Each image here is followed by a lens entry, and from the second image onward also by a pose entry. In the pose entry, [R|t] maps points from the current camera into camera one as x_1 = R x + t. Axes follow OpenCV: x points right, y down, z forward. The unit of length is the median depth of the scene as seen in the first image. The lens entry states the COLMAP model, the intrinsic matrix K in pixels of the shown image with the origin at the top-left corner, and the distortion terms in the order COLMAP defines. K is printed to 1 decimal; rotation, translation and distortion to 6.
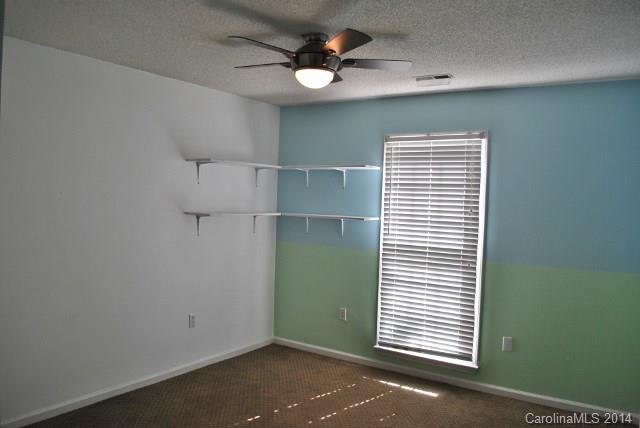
lens RADIAL K [[509.5, 0, 320.0], [0, 509.5, 214.0], [0, 0, 1]] dist [0.001369, 0.000235]
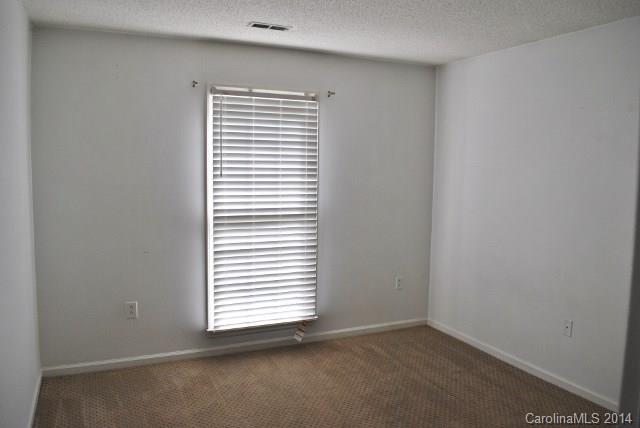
lens RADIAL K [[509.5, 0, 320.0], [0, 509.5, 214.0], [0, 0, 1]] dist [0.001369, 0.000235]
pose [[0.545581, -0.097635, 0.832352, -0.501600], [0.040437, 0.995101, 0.090220, -0.010909], [-0.837082, -0.015565, 0.546856, 0.382998]]
